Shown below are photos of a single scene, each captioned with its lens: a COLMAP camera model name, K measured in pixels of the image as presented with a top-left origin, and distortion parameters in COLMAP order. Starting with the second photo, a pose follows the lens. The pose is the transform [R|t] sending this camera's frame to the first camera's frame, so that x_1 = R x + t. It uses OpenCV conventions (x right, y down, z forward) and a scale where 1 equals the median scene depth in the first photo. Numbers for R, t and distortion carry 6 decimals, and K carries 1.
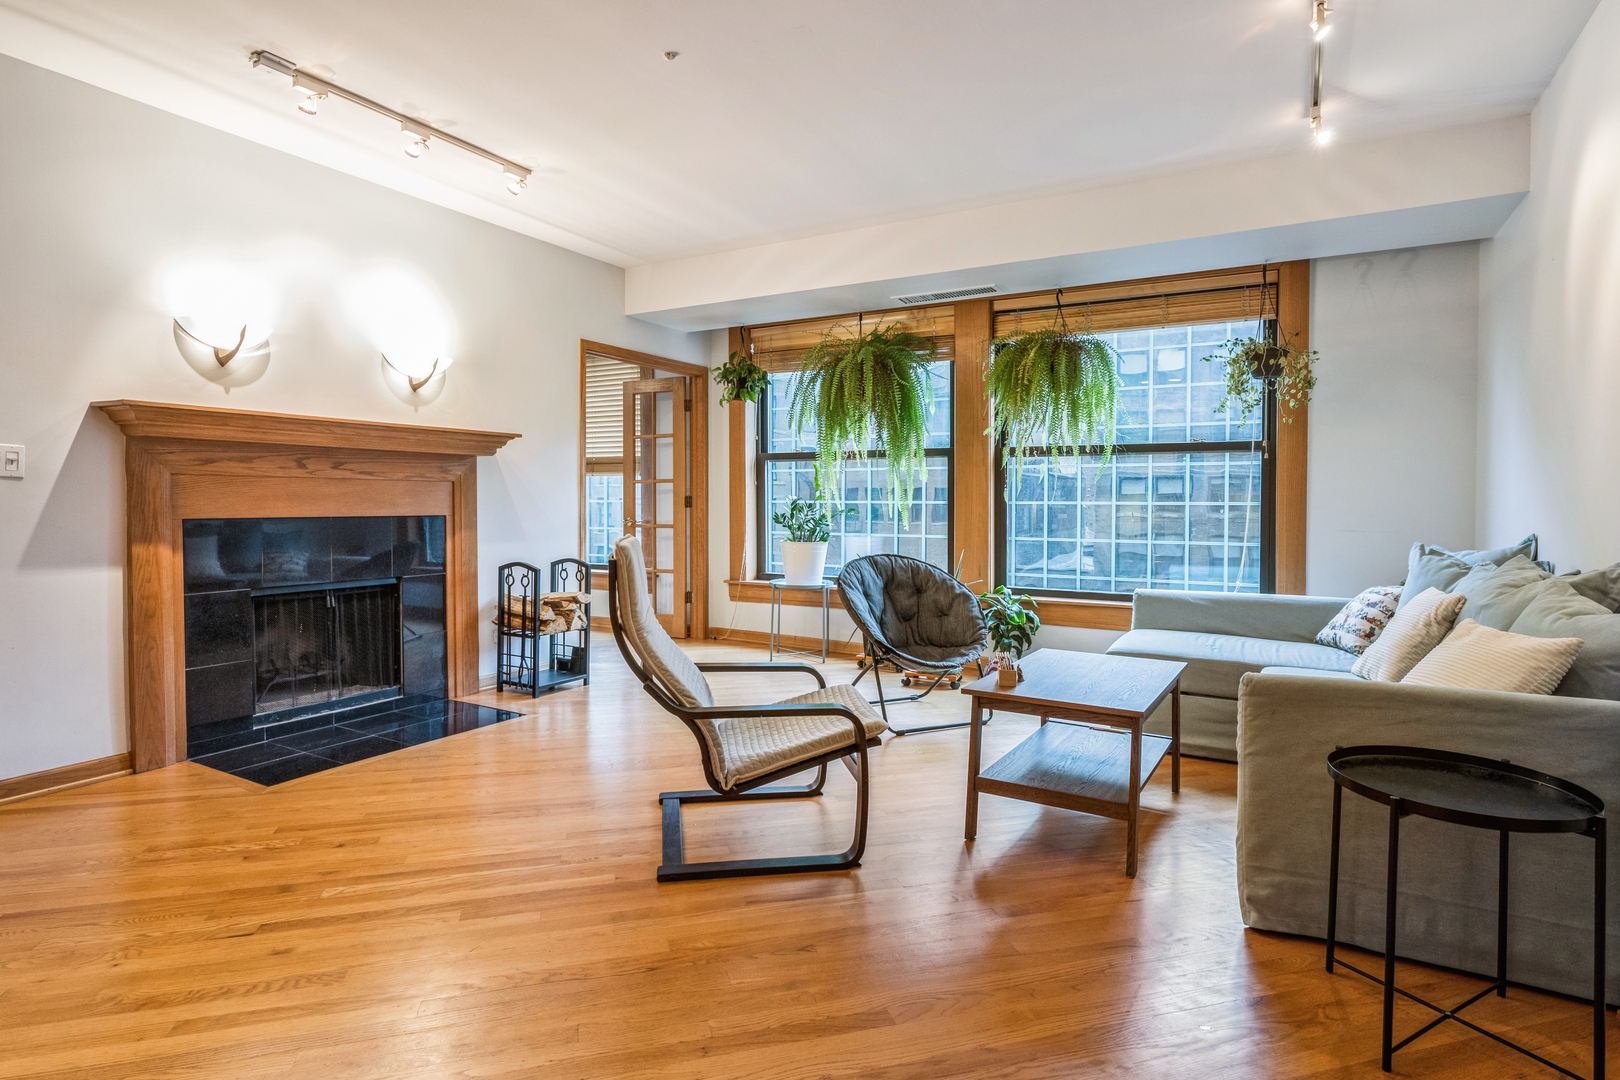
lens RADIAL K [[842.6, 0, 808.1], [0, 842.6, 521.1], [0, 0, 1]] dist [-0.005529, -0.000661]
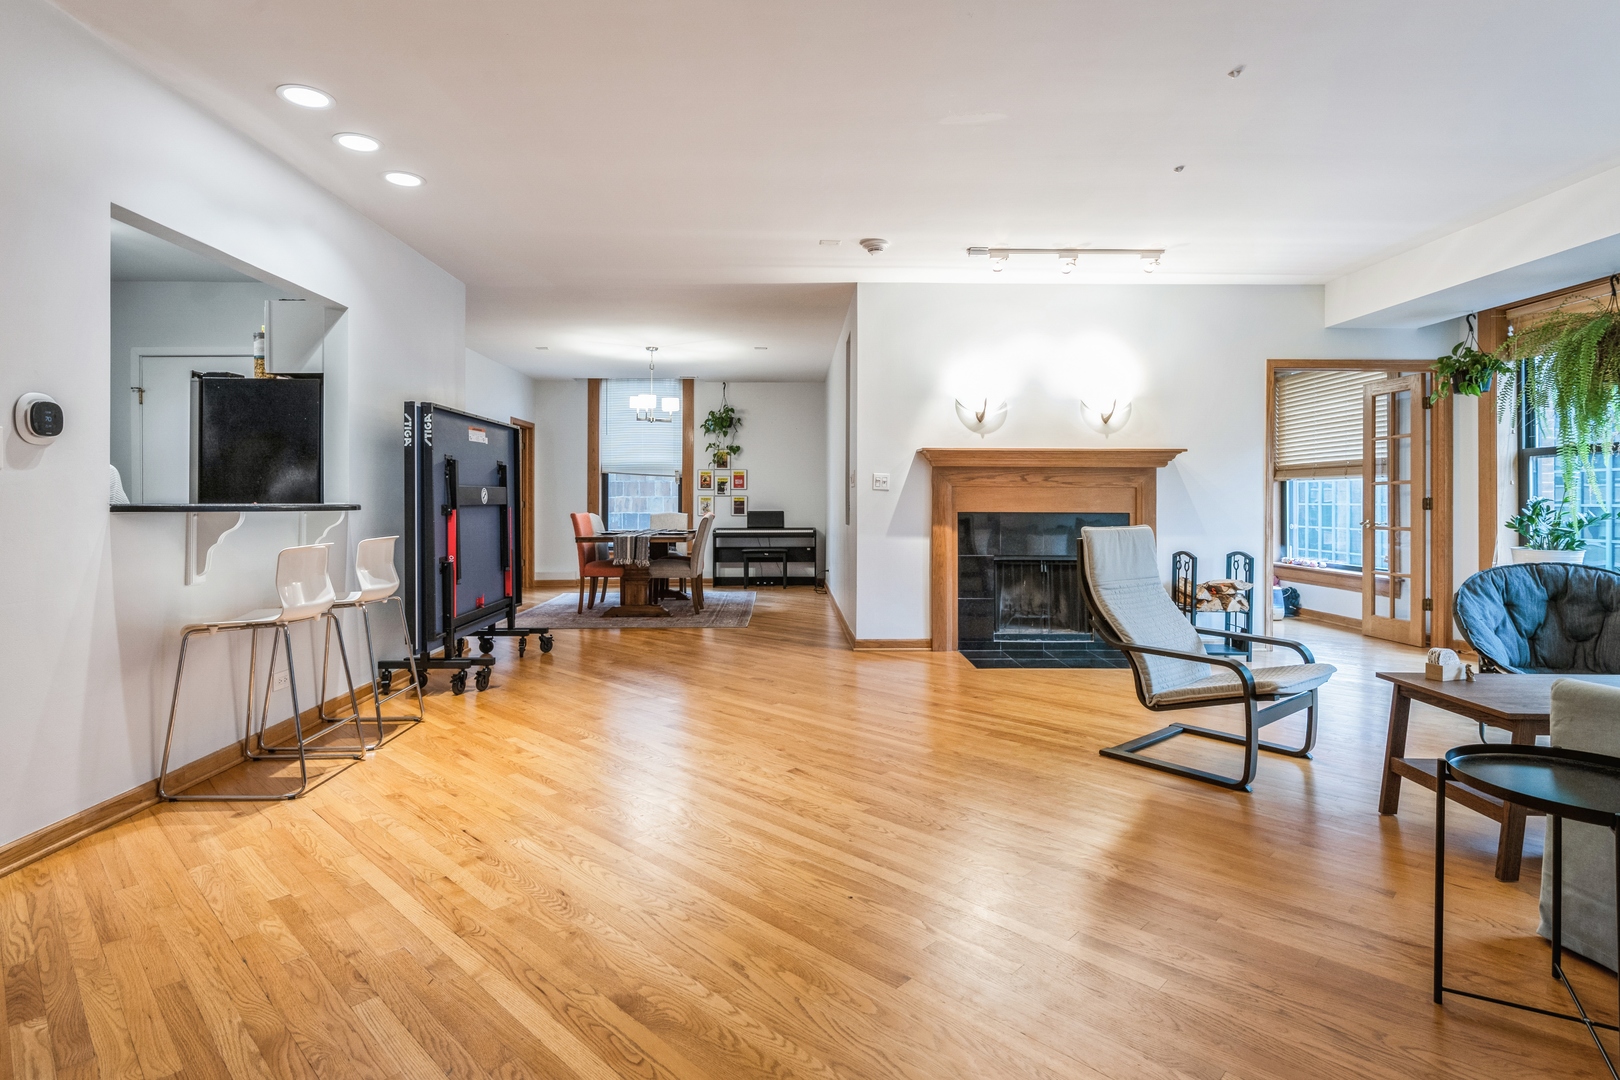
lens RADIAL K [[842.6, 0, 808.1], [0, 842.6, 521.1], [0, 0, 1]] dist [-0.005529, -0.000661]
pose [[0.503180, 0.018062, -0.863993, 0.491410], [-0.022441, 0.999718, 0.007830, 0.007347], [0.863890, 0.015449, 0.503443, -0.123822]]
